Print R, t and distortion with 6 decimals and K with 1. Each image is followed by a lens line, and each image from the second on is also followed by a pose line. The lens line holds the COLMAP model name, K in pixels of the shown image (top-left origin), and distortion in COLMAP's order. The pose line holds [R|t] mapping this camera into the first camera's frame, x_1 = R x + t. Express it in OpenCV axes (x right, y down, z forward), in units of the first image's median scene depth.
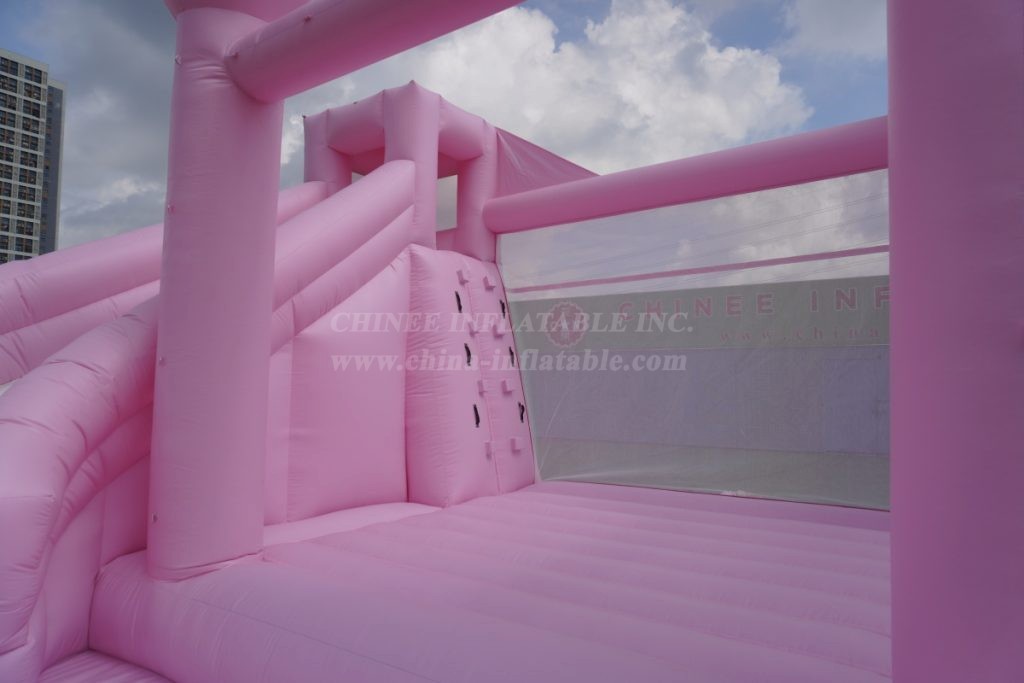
lens RADIAL K [[679.9, 0, 508.0], [0, 679.9, 342.1], [0, 0, 1]] dist [-0.042877, 0.026559]
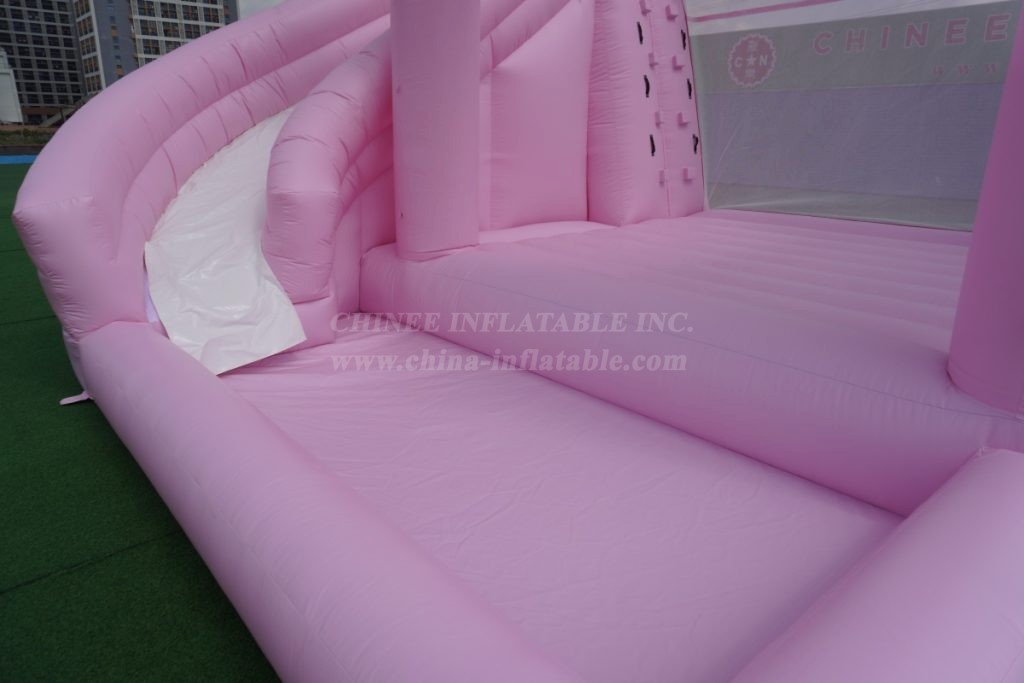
lens RADIAL K [[679.9, 0, 508.0], [0, 679.9, 342.1], [0, 0, 1]] dist [-0.042877, 0.026559]
pose [[0.970103, 0.066342, -0.233449, 0.003253], [0.019927, 0.936890, 0.349057, 0.021453], [0.241873, -0.343273, 0.907558, -0.152447]]
